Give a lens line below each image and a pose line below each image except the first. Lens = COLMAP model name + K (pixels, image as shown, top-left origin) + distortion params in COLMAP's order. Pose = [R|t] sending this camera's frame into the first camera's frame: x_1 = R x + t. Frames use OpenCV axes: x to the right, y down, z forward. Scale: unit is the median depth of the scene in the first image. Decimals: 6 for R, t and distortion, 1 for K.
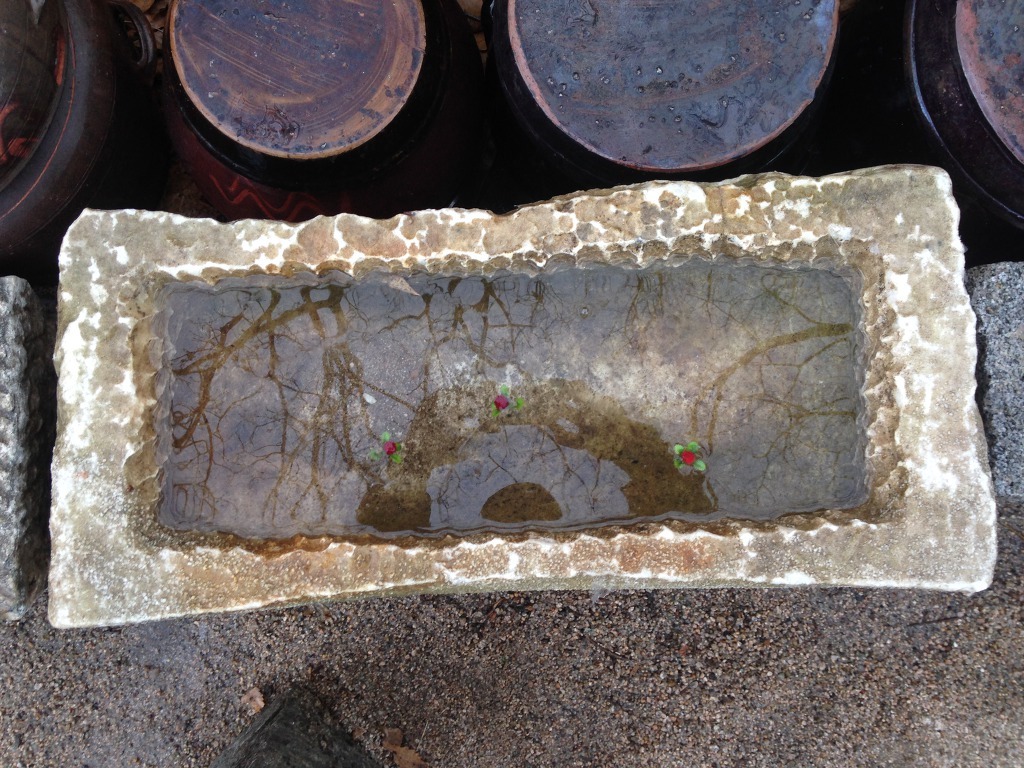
lens RADIAL K [[934.1, 0, 514.1], [0, 934.1, 383.4], [0, 0, 1]] dist [0.076784, 0.000000]
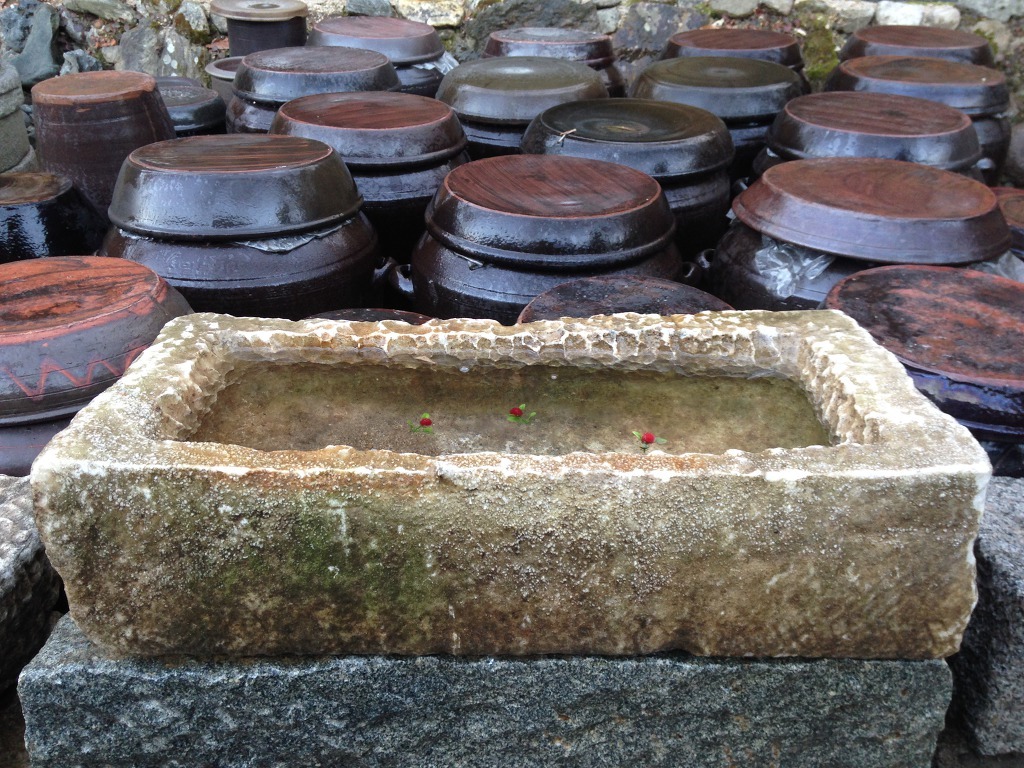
lens RADIAL K [[934.1, 0, 509.6], [0, 934.1, 376.1], [0, 0, 1]] dist [0.076784, 0.000000]
pose [[0.999410, 0.016378, -0.030183, 0.032093], [-0.034335, 0.491996, -0.869920, 1.000544], [0.000603, 0.870443, 0.492268, 0.419762]]
